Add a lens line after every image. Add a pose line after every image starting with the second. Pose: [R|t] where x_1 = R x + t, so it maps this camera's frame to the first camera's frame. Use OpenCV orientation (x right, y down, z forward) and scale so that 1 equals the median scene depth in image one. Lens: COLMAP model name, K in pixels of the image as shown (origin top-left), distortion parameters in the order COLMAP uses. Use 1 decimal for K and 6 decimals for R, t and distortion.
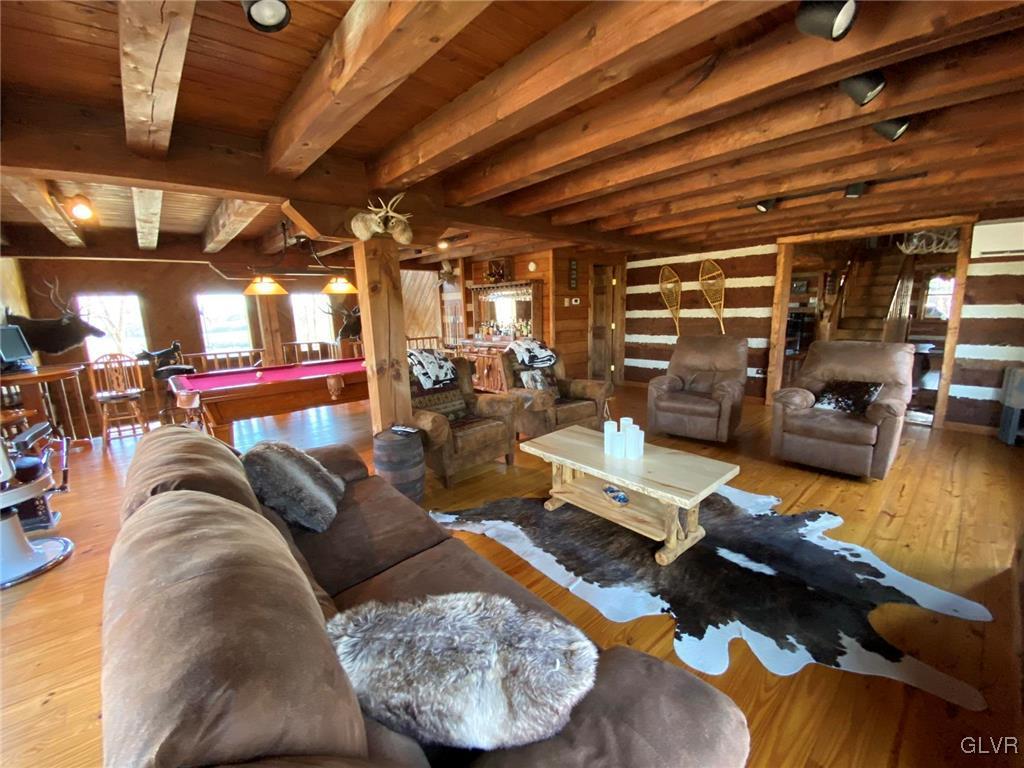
lens RADIAL K [[413.9, 0, 512.0], [0, 413.9, 384.0], [0, 0, 1]] dist [-0.000681, -0.000245]
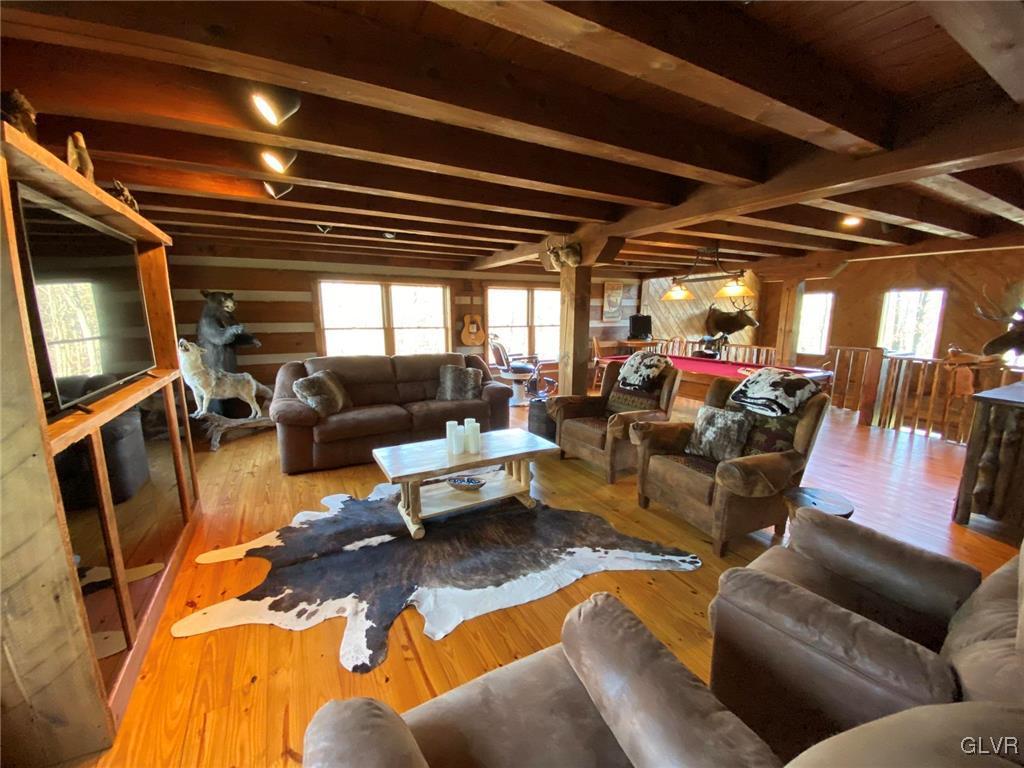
lens RADIAL K [[413.9, 0, 512.0], [0, 413.9, 384.0], [0, 0, 1]] dist [-0.000681, -0.000245]
pose [[-0.213997, 0.196657, -0.956834, 1.501806], [-0.179980, 0.954818, 0.236495, -0.330791], [0.960111, 0.222820, -0.168934, 1.495186]]
